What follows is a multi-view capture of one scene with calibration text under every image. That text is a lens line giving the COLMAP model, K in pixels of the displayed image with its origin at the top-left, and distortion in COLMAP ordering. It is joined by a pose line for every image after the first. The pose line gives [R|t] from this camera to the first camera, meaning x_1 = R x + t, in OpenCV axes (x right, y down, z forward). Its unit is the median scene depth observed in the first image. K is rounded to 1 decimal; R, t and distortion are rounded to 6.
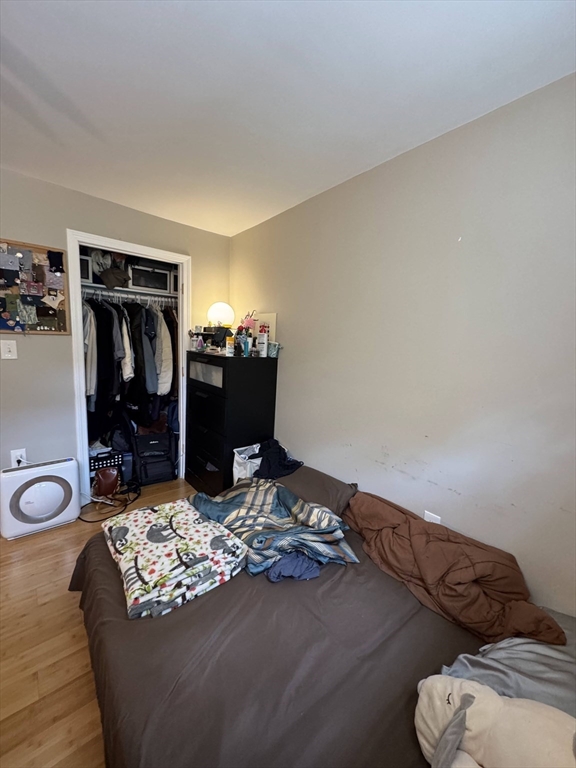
lens RADIAL K [[306.1, 0, 286.0], [0, 306.1, 382.8], [0, 0, 1]] dist [-0.004045, 0.000654]
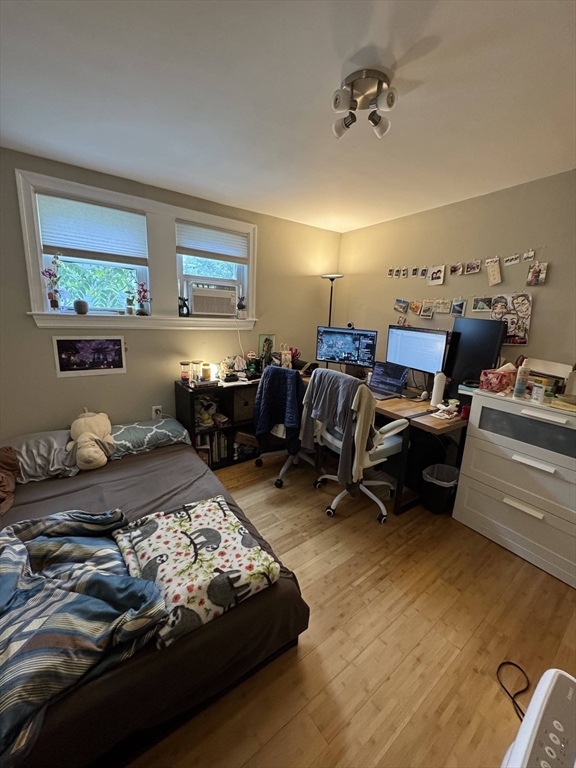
lens RADIAL K [[306.1, 0, 290.6], [0, 306.1, 382.8], [0, 0, 1]] dist [-0.004045, 0.000654]
pose [[-0.994606, -0.094296, 0.043203, -0.668334], [-0.073728, 0.935714, 0.344968, -0.293648], [-0.072954, 0.339922, -0.937620, 1.714788]]
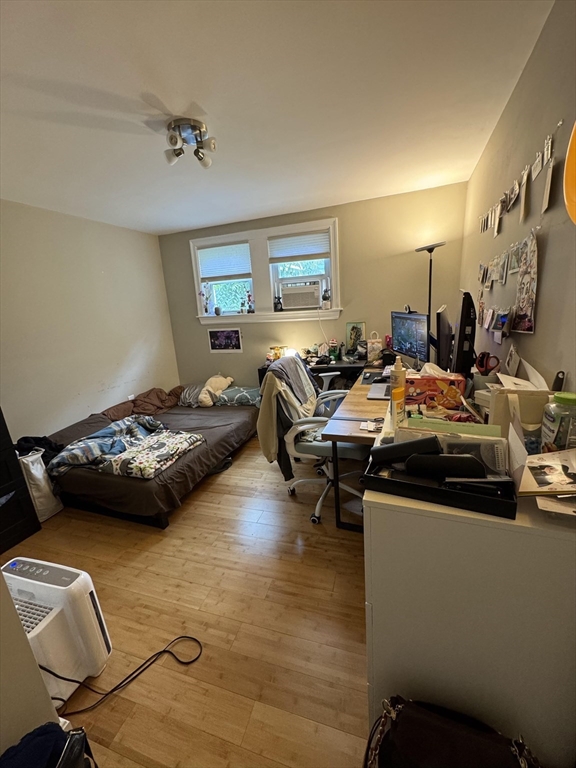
lens RADIAL K [[306.1, 0, 287.5], [0, 306.1, 383.2], [0, 0, 1]] dist [-0.004045, 0.000654]
pose [[-0.524480, -0.220779, 0.822300, -2.061545], [0.152428, 0.925844, 0.345801, -0.278816], [-0.837667, 0.306707, -0.451934, 1.064273]]
